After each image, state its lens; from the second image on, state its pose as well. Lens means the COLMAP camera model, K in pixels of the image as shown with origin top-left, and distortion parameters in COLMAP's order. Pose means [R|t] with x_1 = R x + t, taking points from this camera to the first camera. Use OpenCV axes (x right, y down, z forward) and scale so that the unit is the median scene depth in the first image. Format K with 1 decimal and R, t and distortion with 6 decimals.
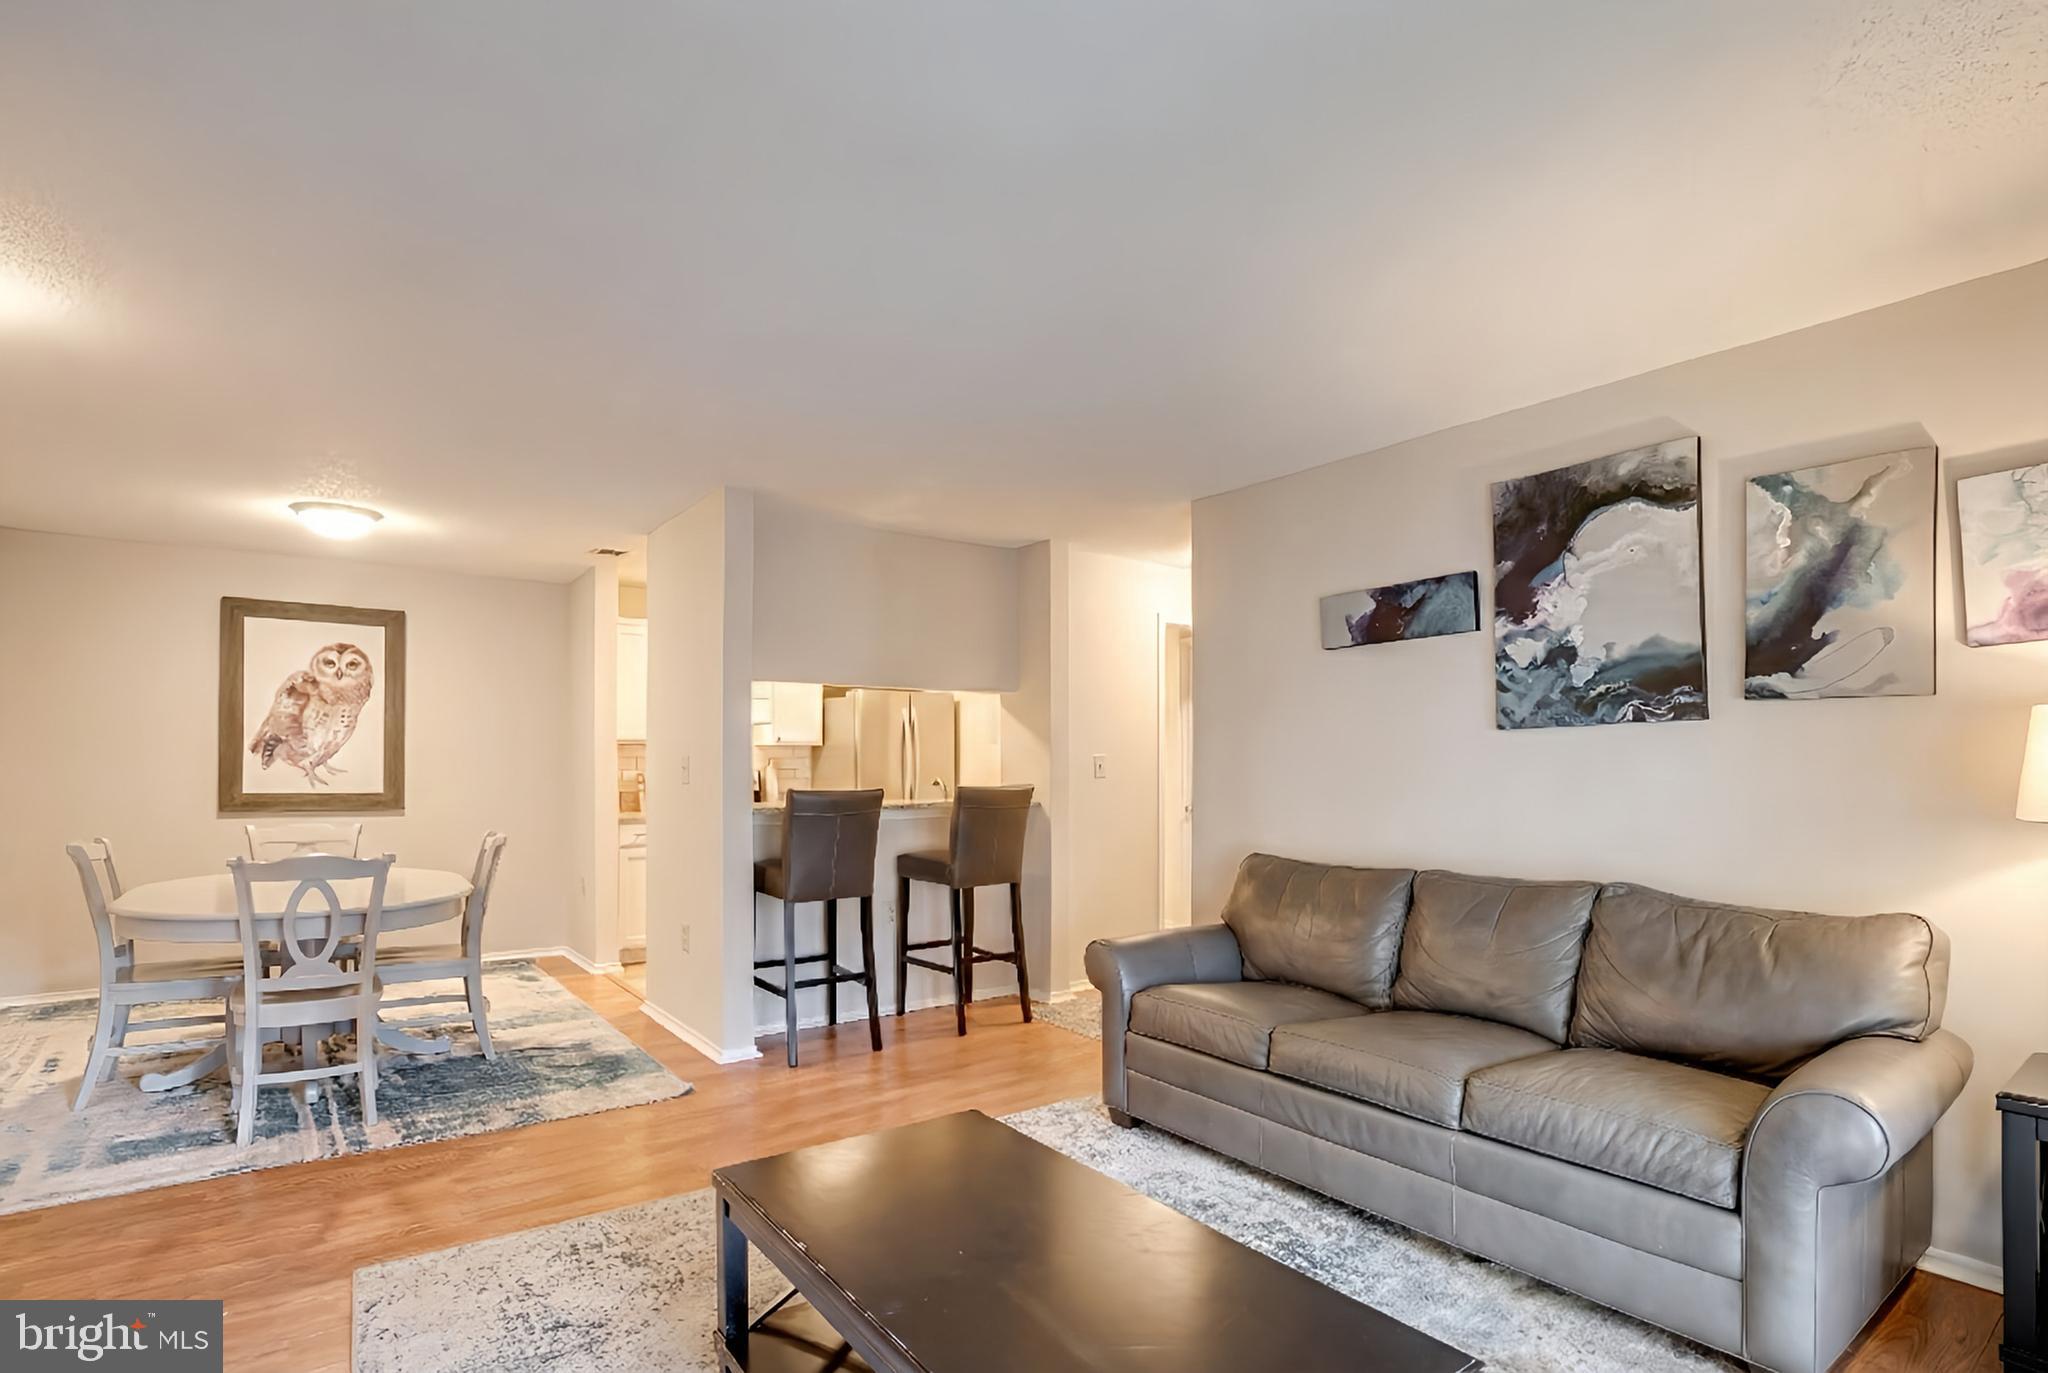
lens RADIAL K [[1027.9, 0, 1001.2], [0, 1027.9, 747.0], [0, 0, 1]] dist [-0.013140, 0.000401]
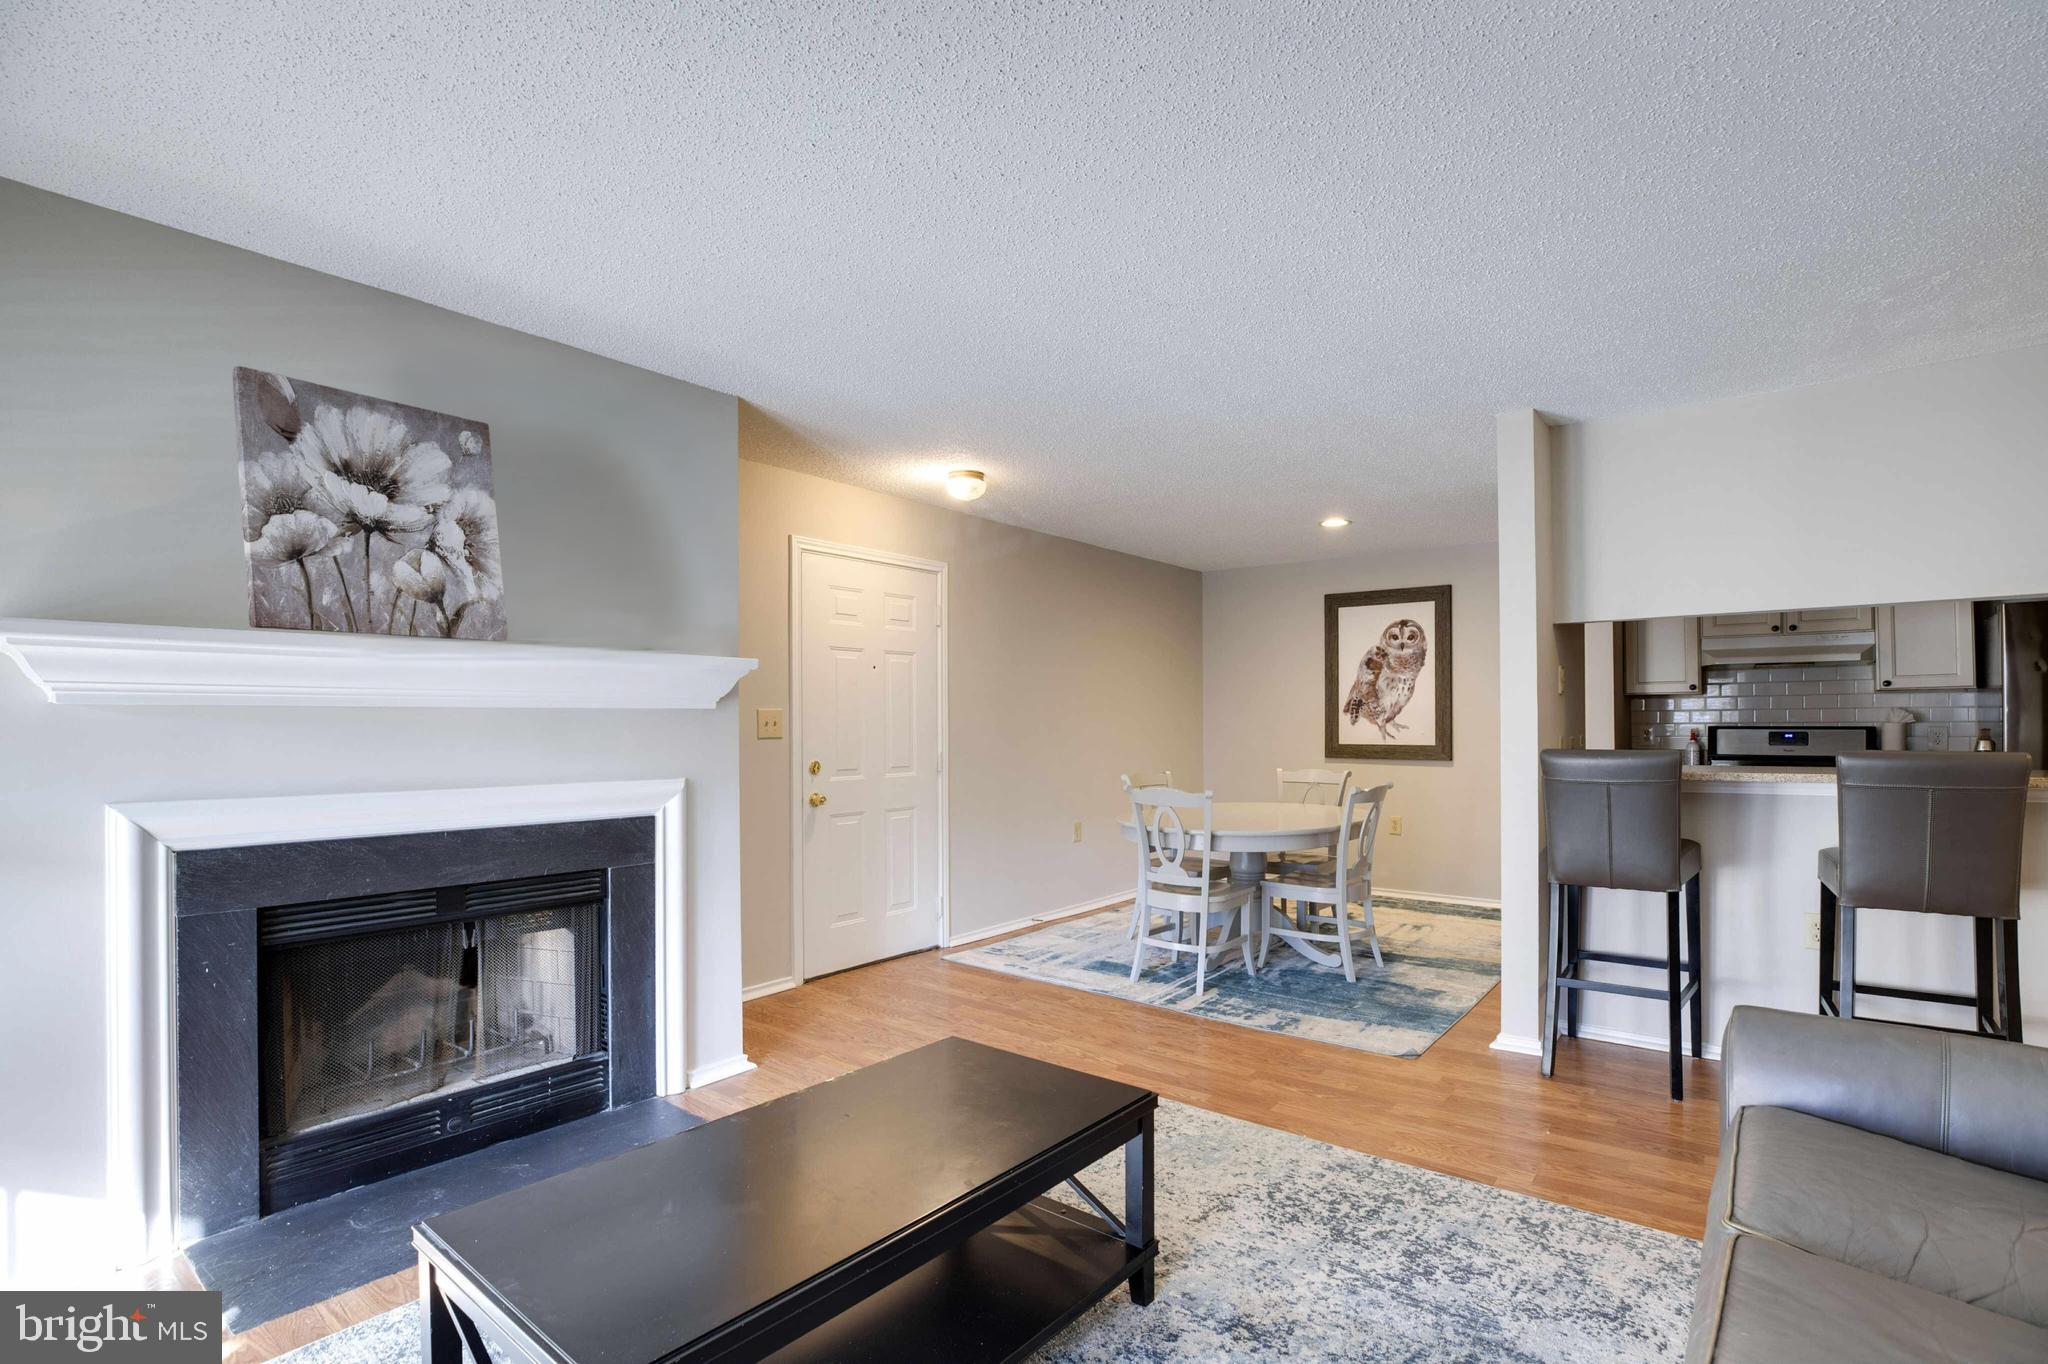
lens RADIAL K [[971.6, 0, 1034.0], [0, 971.6, 725.9], [0, 0, 1]] dist [-0.025249, 0.000572]
pose [[0.279011, 0.000351, -0.960288, 0.494359], [0.023231, 0.999705, 0.007115, 0.006880], [0.960007, -0.024294, 0.278920, 0.419189]]
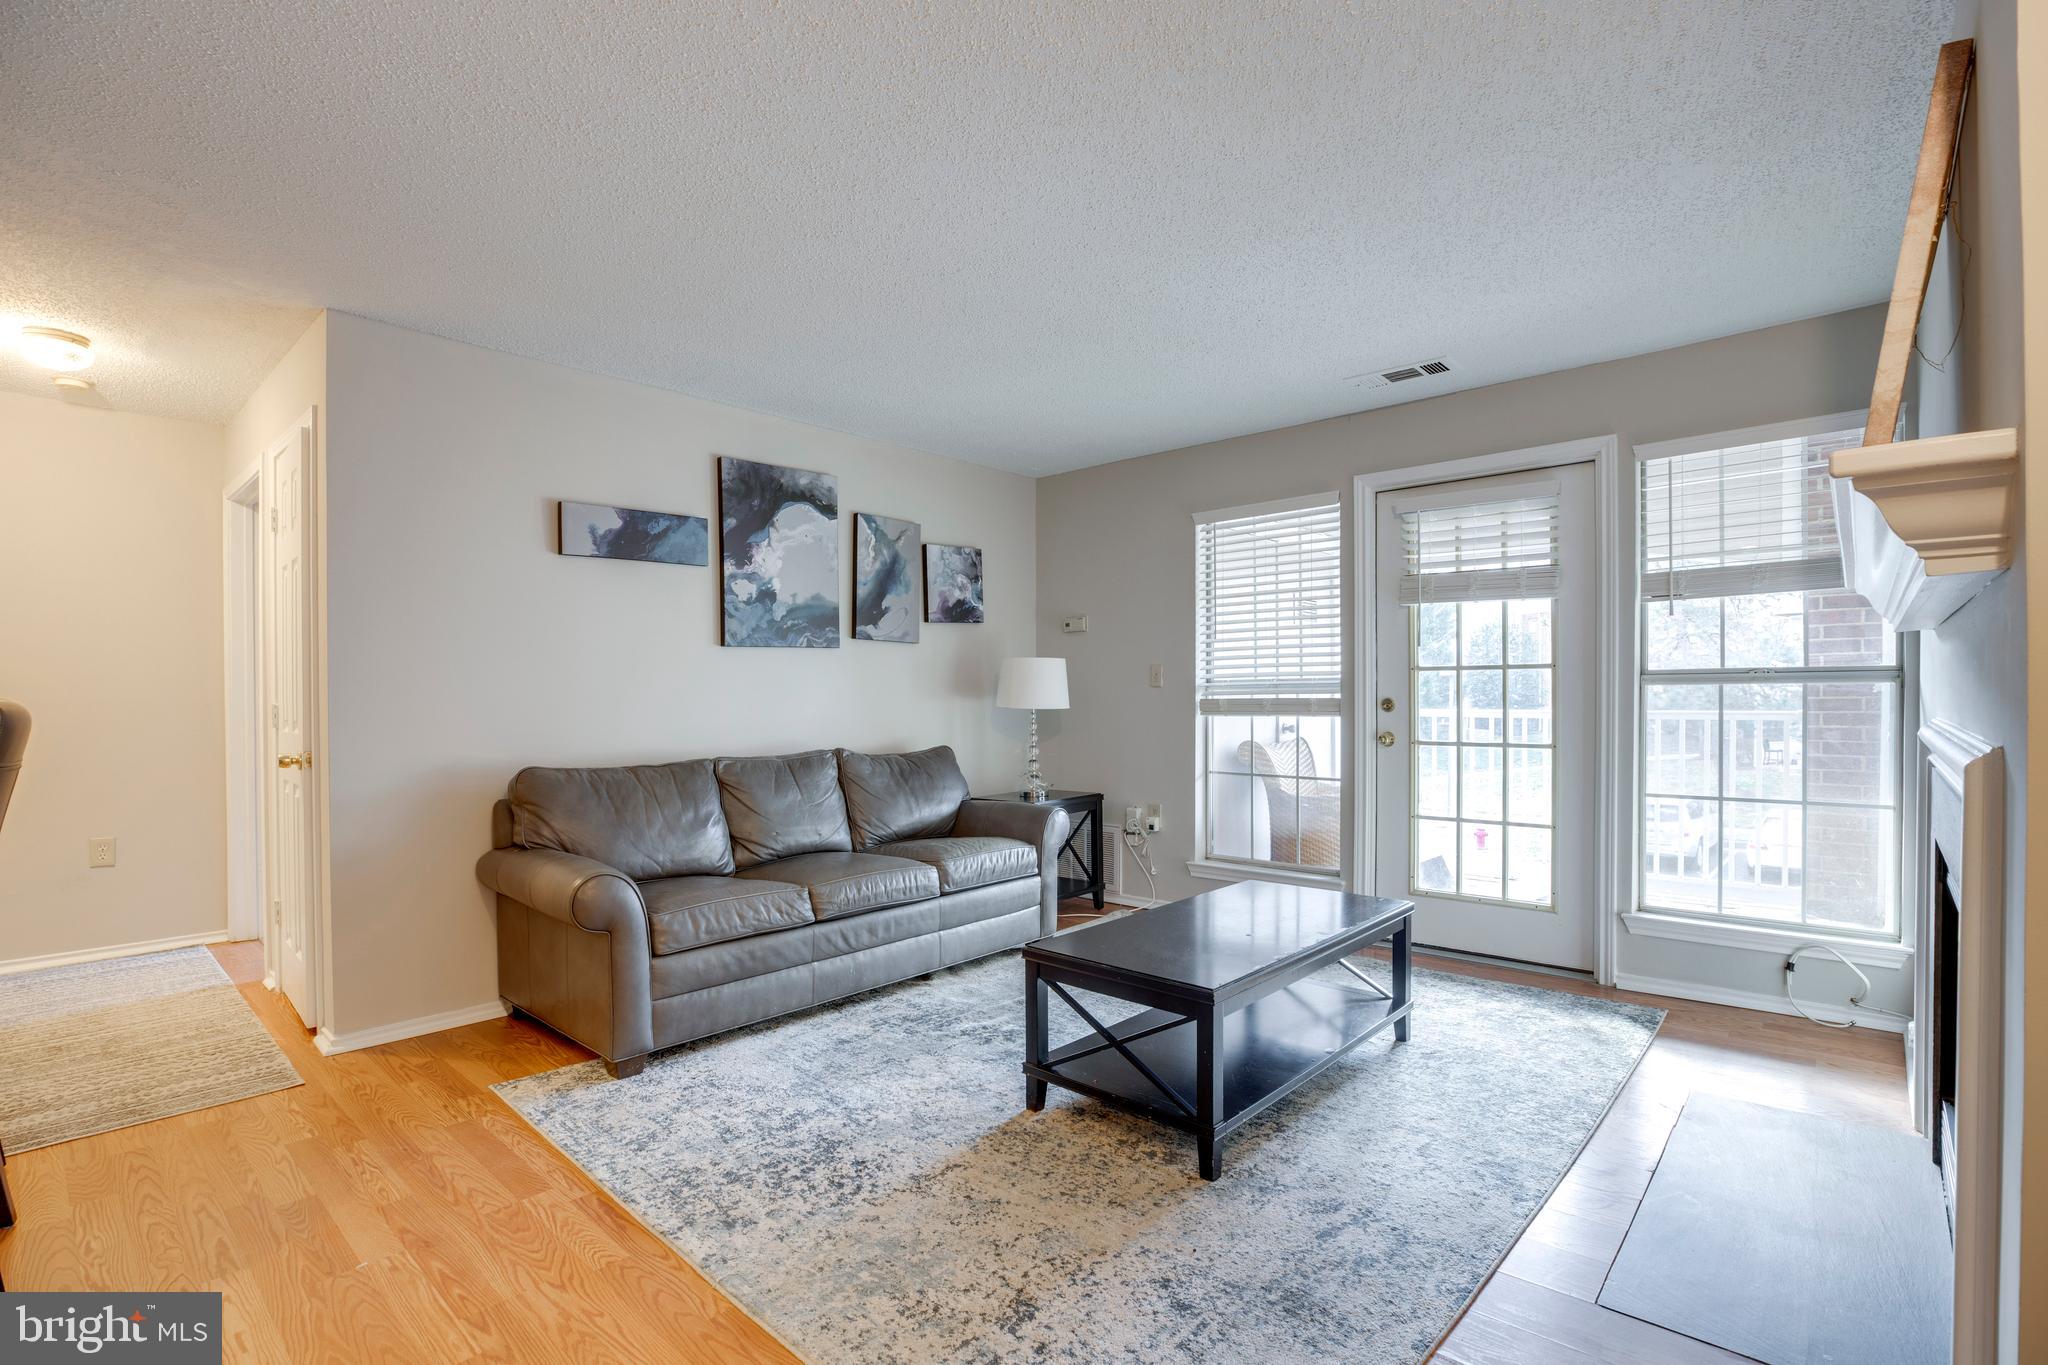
lens RADIAL K [[959.1, 0, 1016.7], [0, 959.1, 709.3], [0, 0, 1]] dist [-0.025949, 0.000266]
pose [[-0.207663, -0.012403, 0.978122, -0.687015], [-0.010388, 0.999891, 0.010473, 0.040760], [-0.978145, -0.007985, -0.207769, 0.783271]]
